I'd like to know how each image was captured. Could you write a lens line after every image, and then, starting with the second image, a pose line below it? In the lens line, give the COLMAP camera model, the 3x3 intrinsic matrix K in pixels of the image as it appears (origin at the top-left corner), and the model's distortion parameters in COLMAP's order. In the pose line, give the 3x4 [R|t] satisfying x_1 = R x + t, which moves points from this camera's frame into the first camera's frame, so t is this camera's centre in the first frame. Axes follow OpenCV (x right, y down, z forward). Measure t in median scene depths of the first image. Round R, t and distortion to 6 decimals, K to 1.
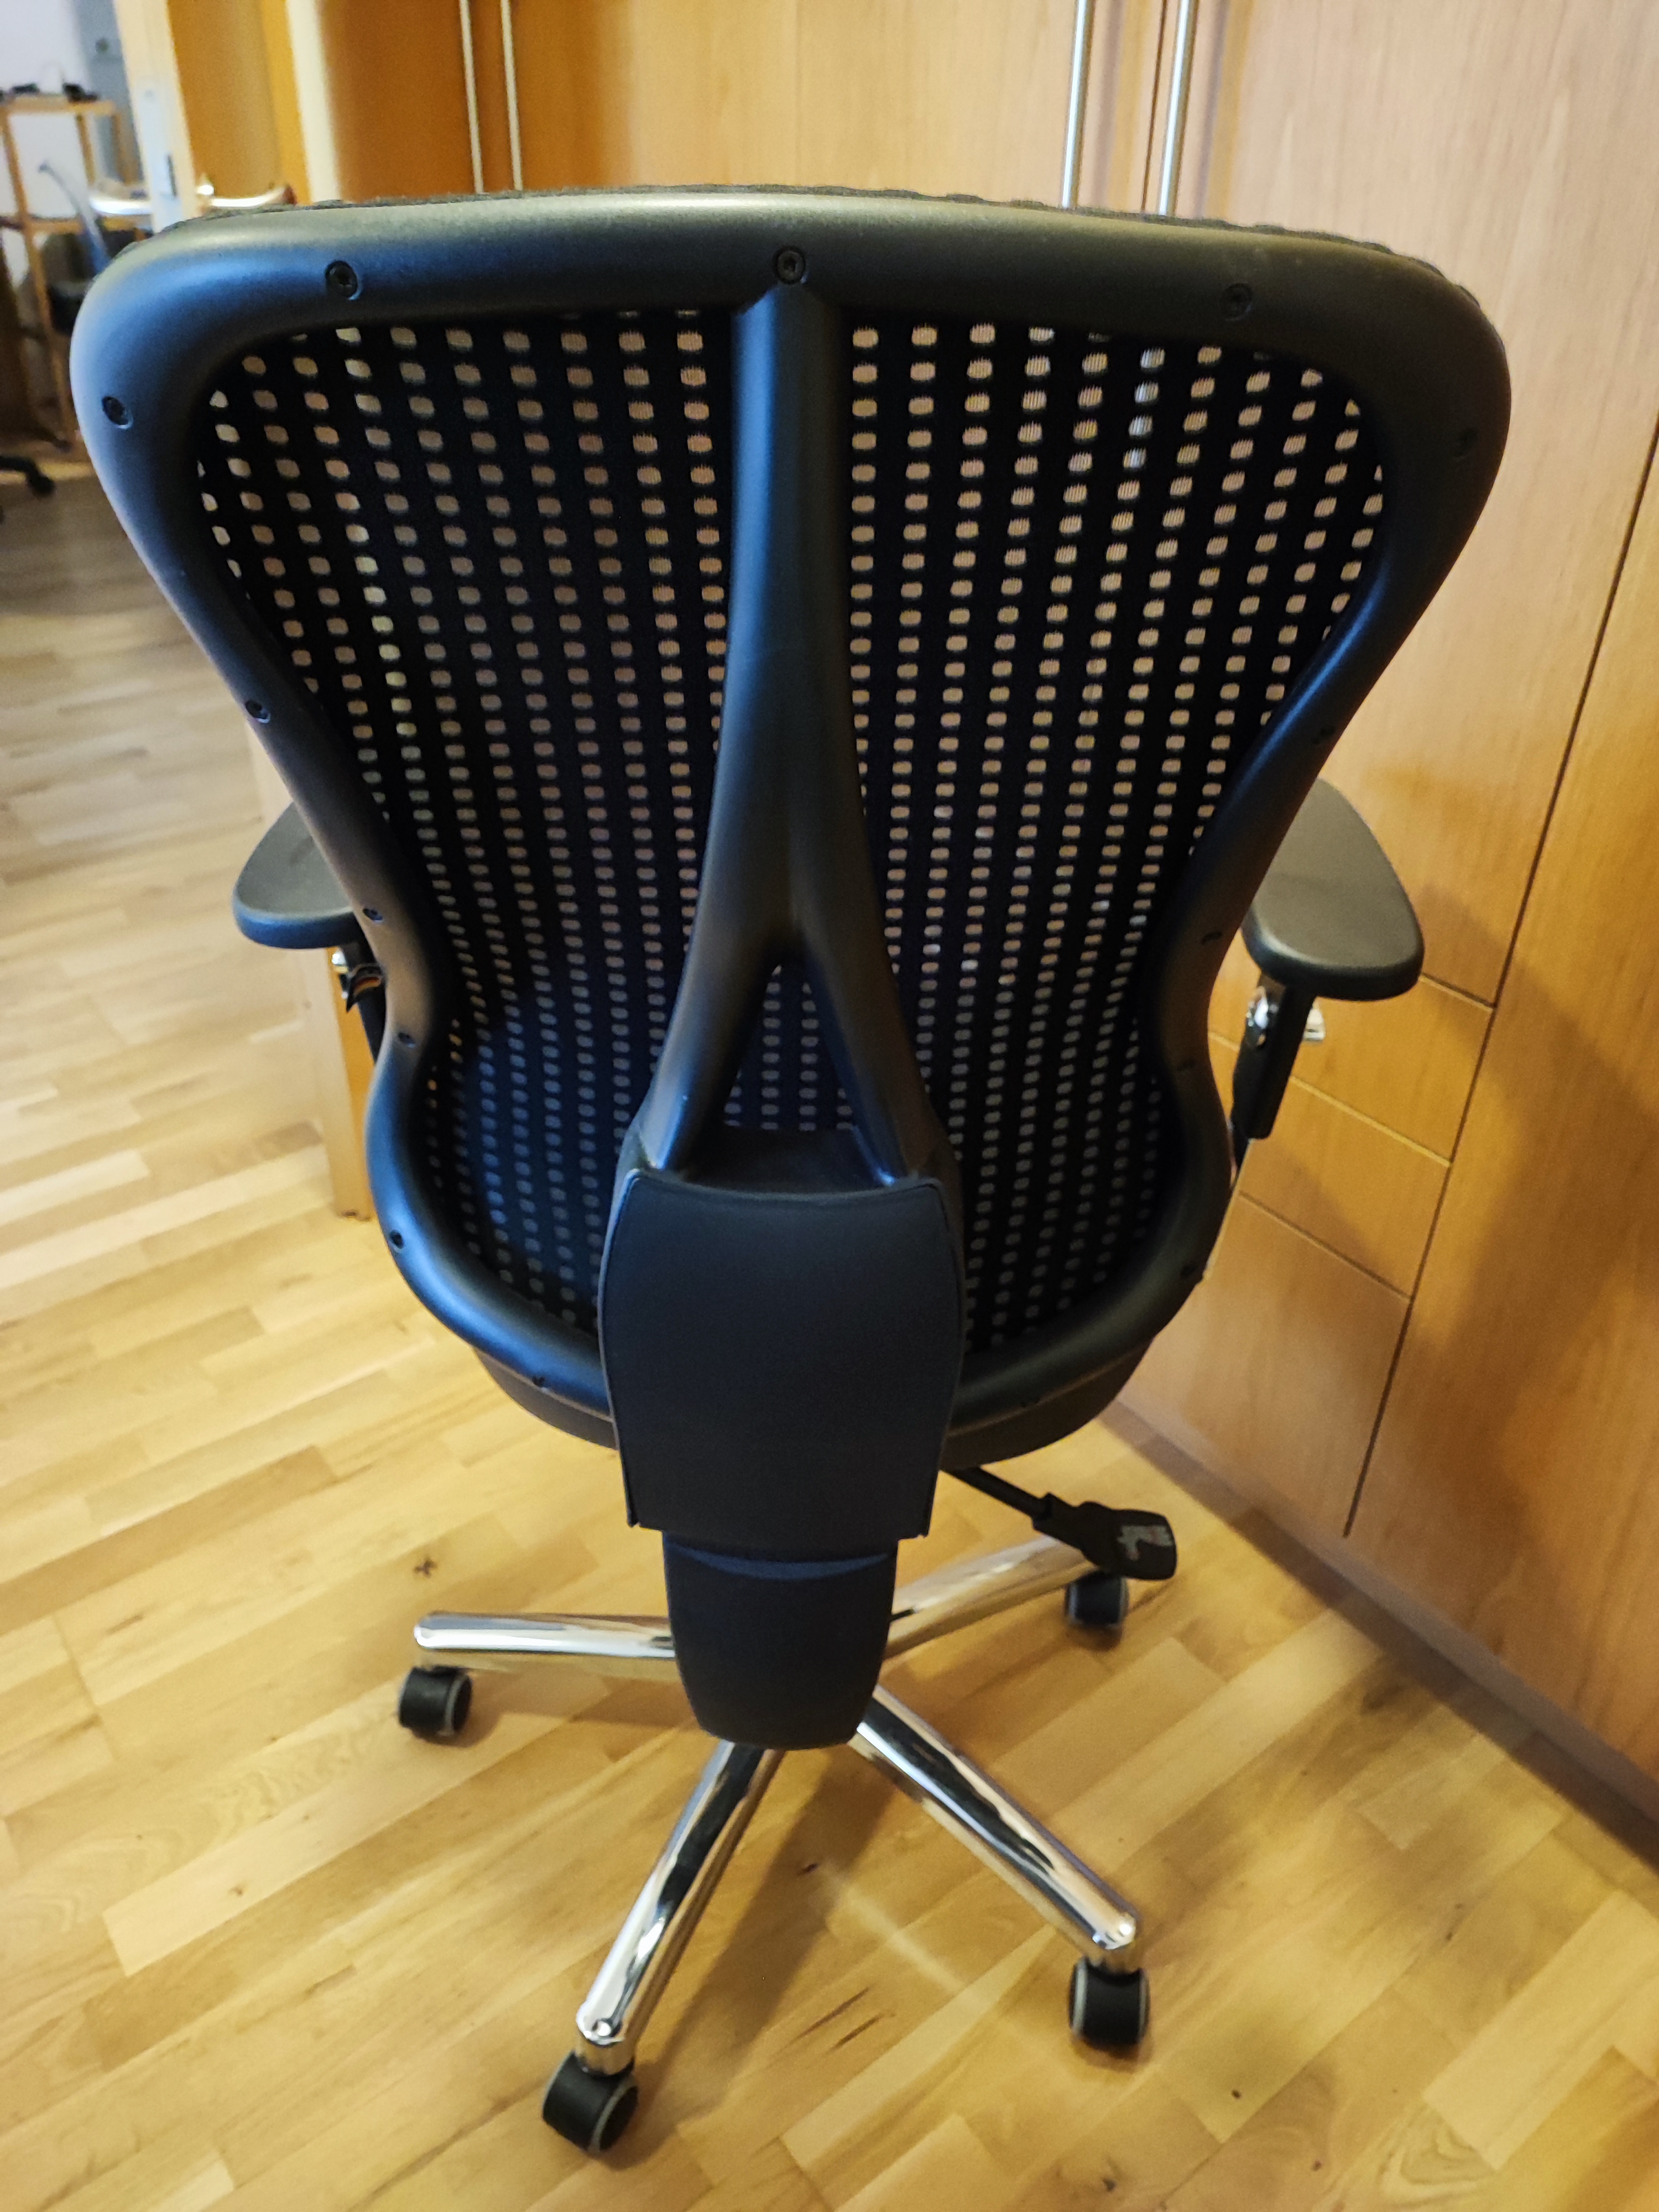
lens RADIAL K [[1611.6, 0, 833.4], [0, 1611.6, 1112.2], [0, 0, 1]] dist [0.032259, -0.044558]
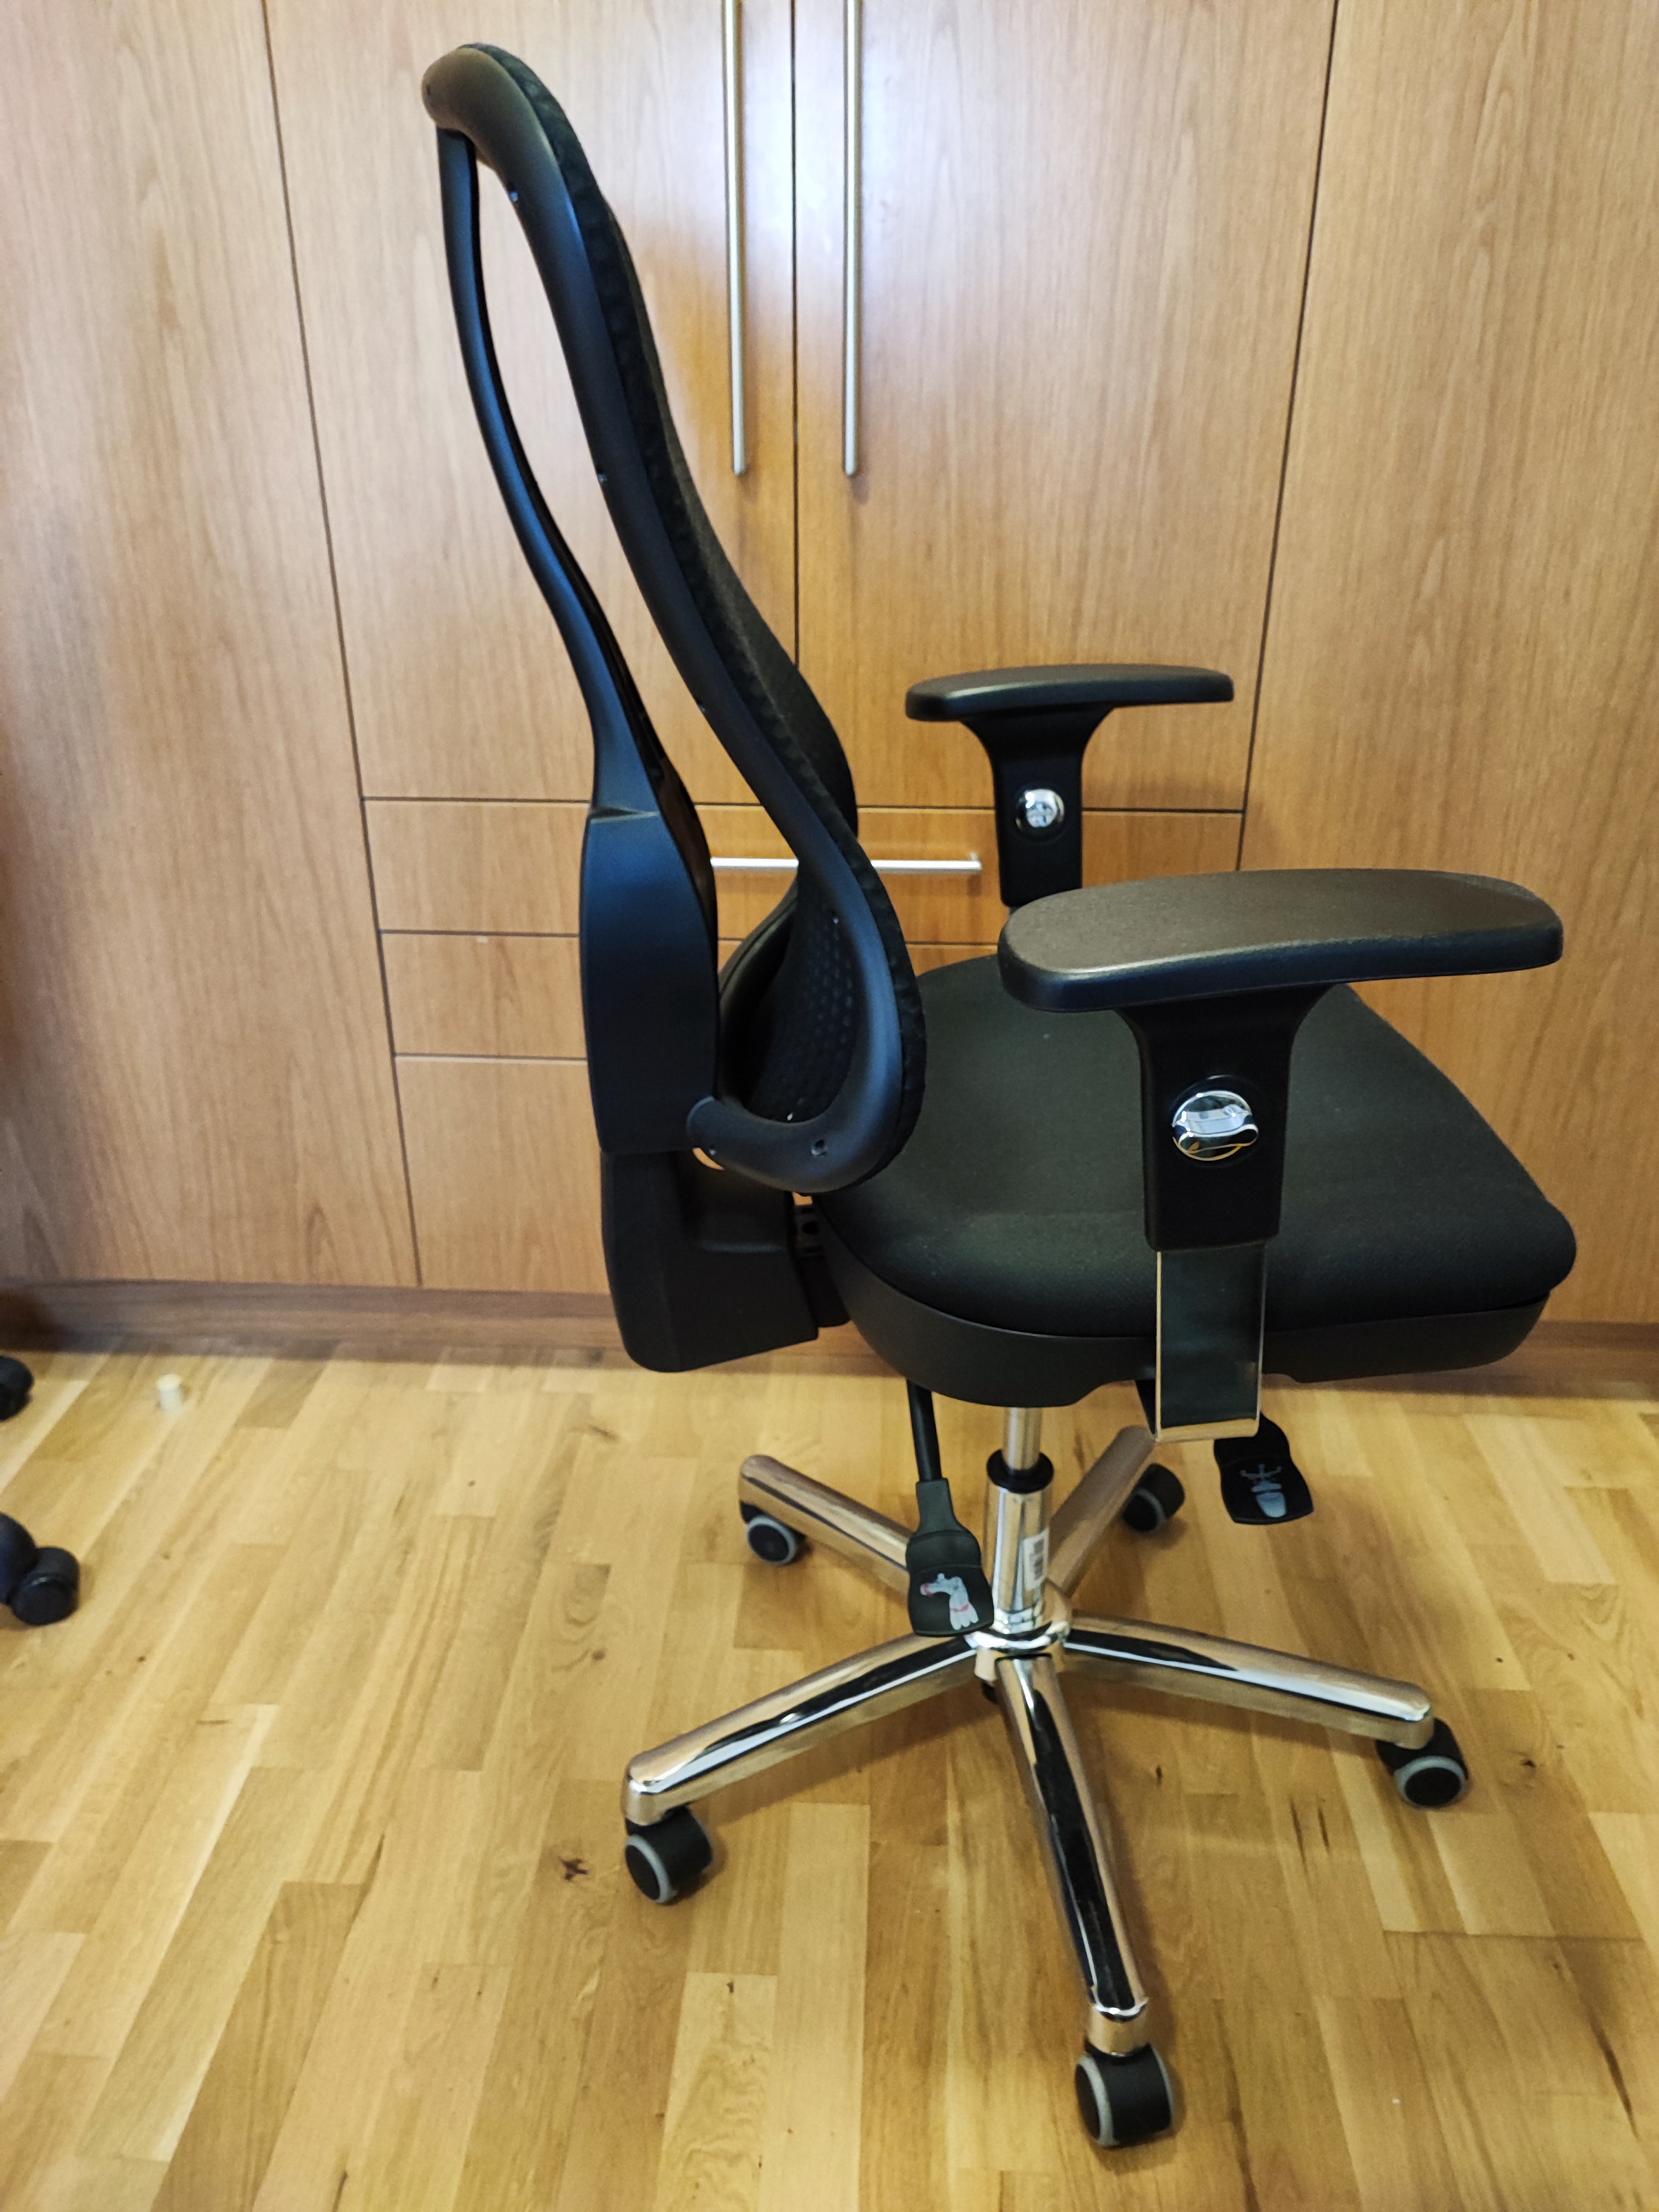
lens RADIAL K [[1611.6, 0, 825.8], [0, 1611.6, 1105.1], [0, 0, 1]] dist [0.032259, -0.044558]
pose [[0.644521, -0.353788, 0.677810, -0.721849], [0.432293, 0.899827, 0.058609, -0.067839], [-0.630647, 0.255237, 0.732898, 0.284245]]
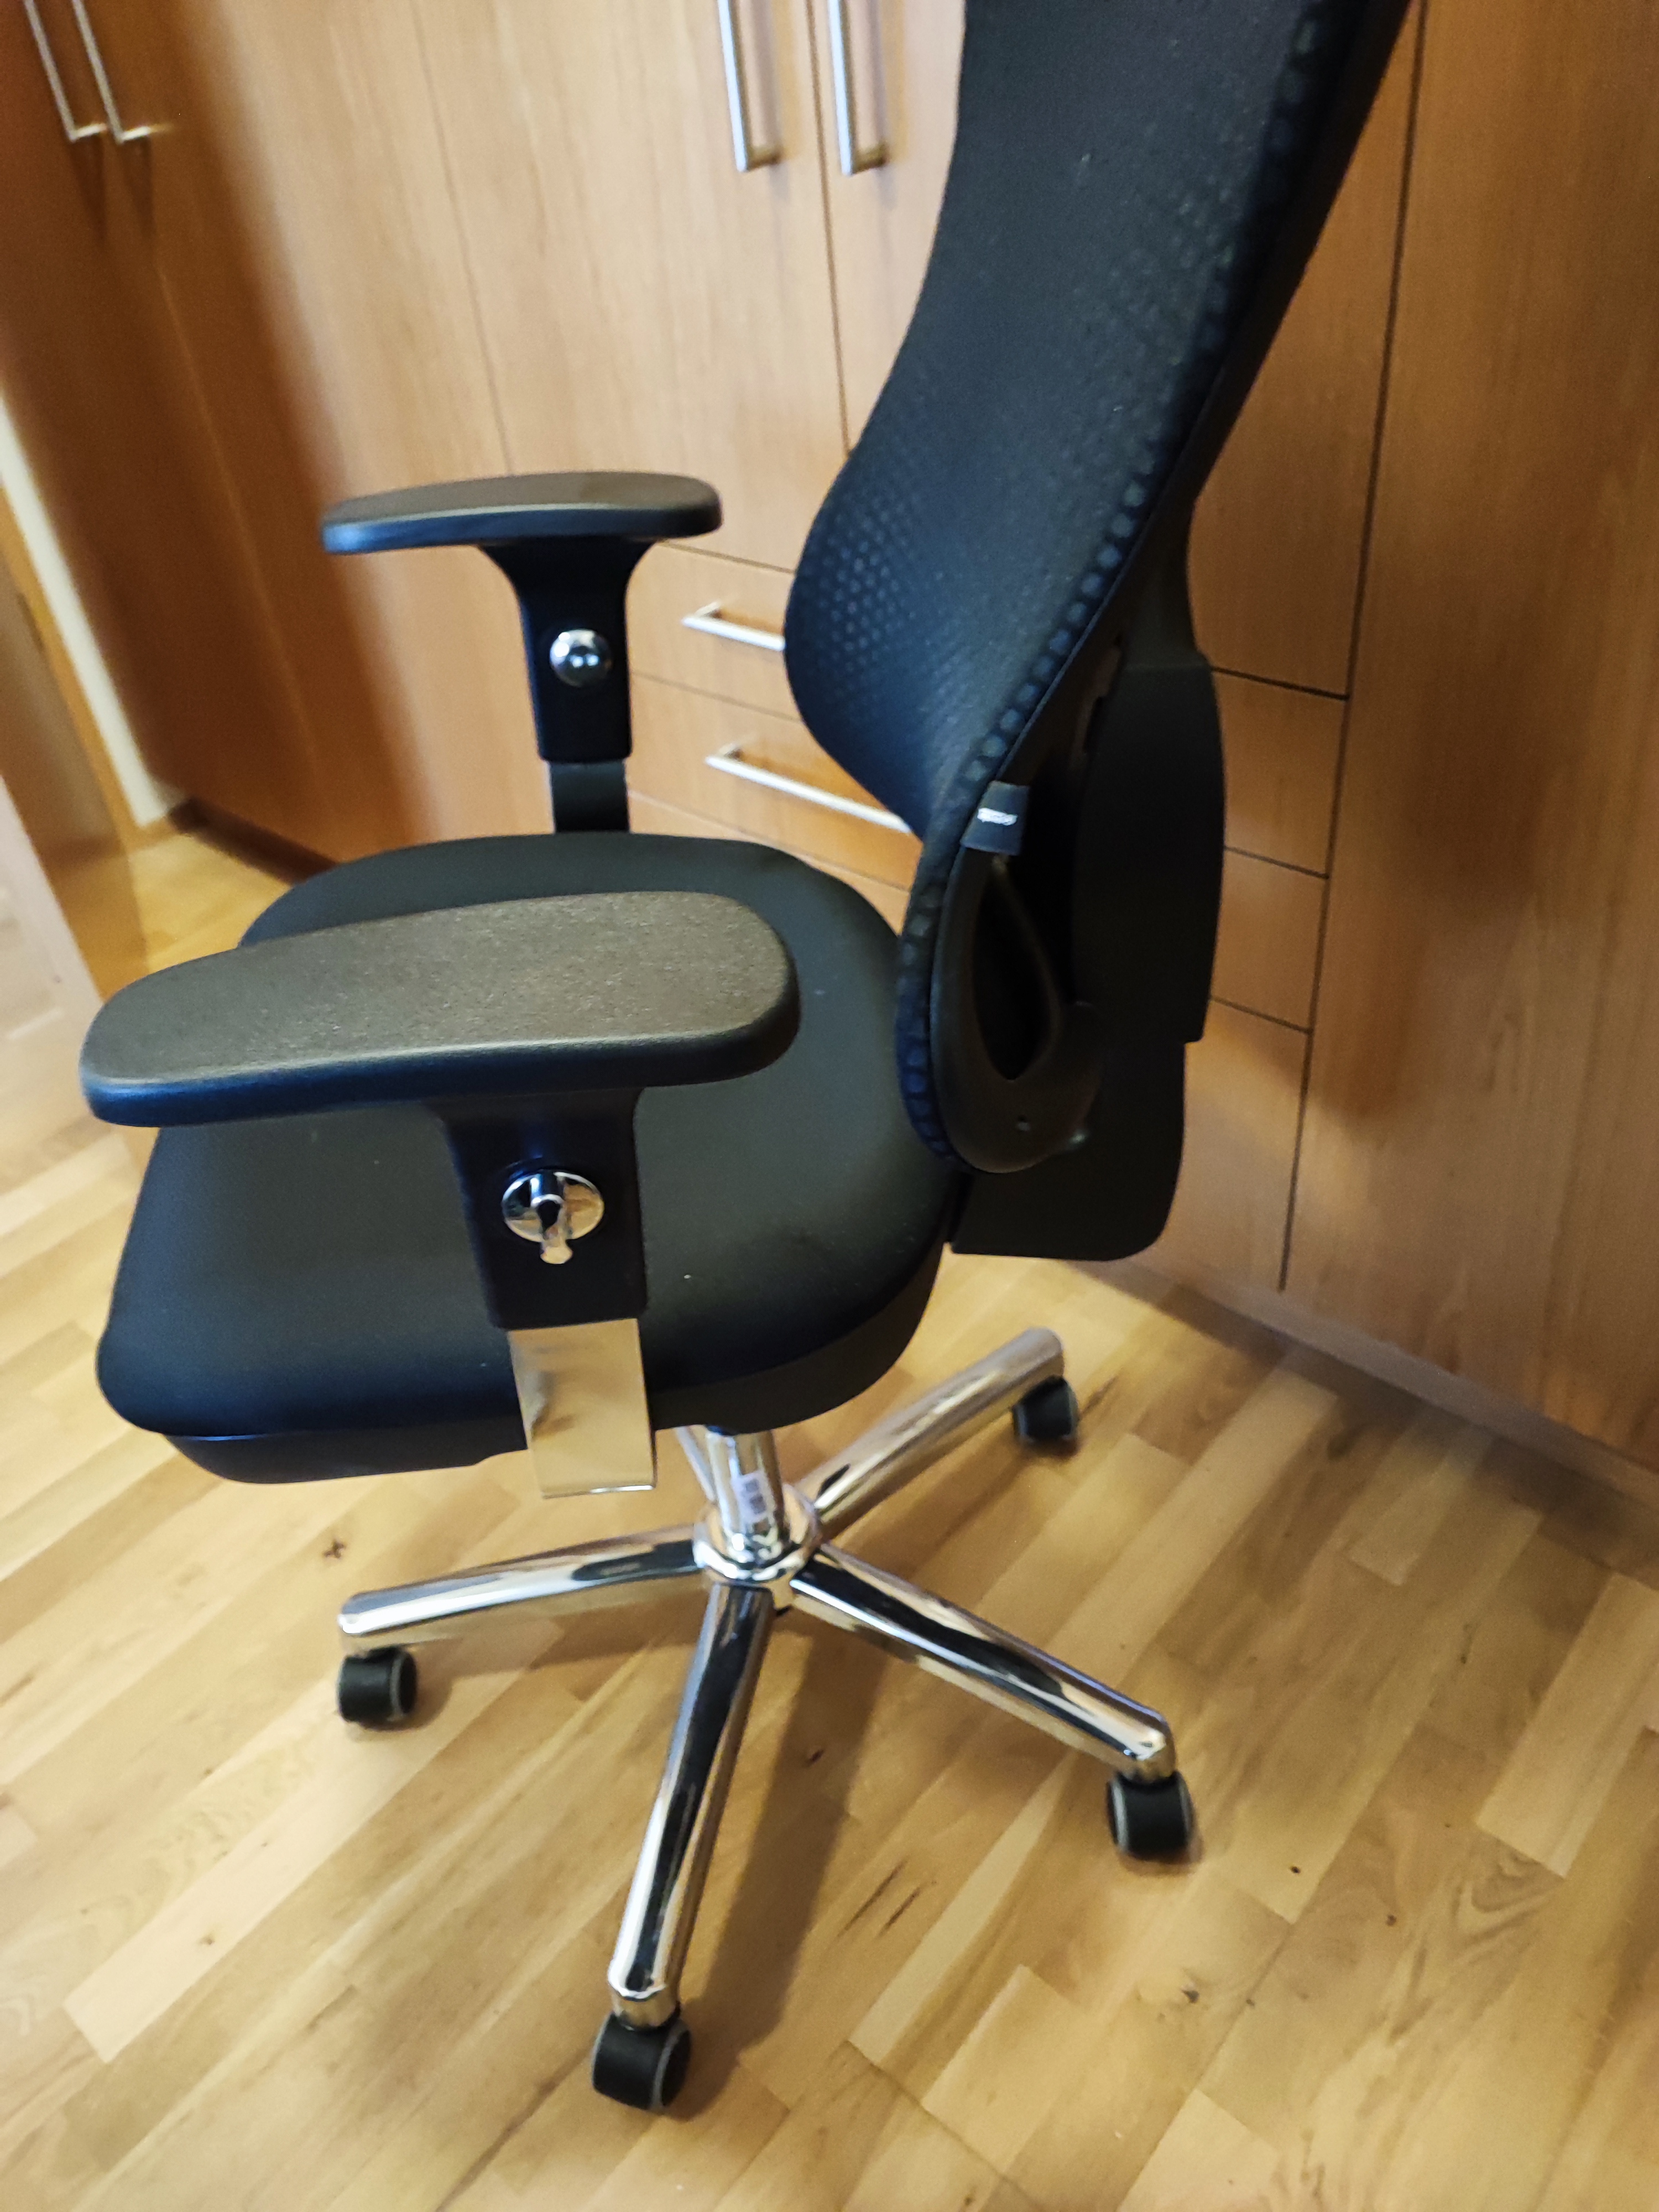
lens RADIAL K [[1611.6, 0, 832.1], [0, 1611.6, 1112.9], [0, 0, 1]] dist [0.032259, -0.044558]
pose [[0.972310, -0.214597, 0.092528, -0.012323], [0.206662, 0.974421, 0.088282, 0.021139], [-0.109107, -0.066715, 0.991789, 0.094069]]
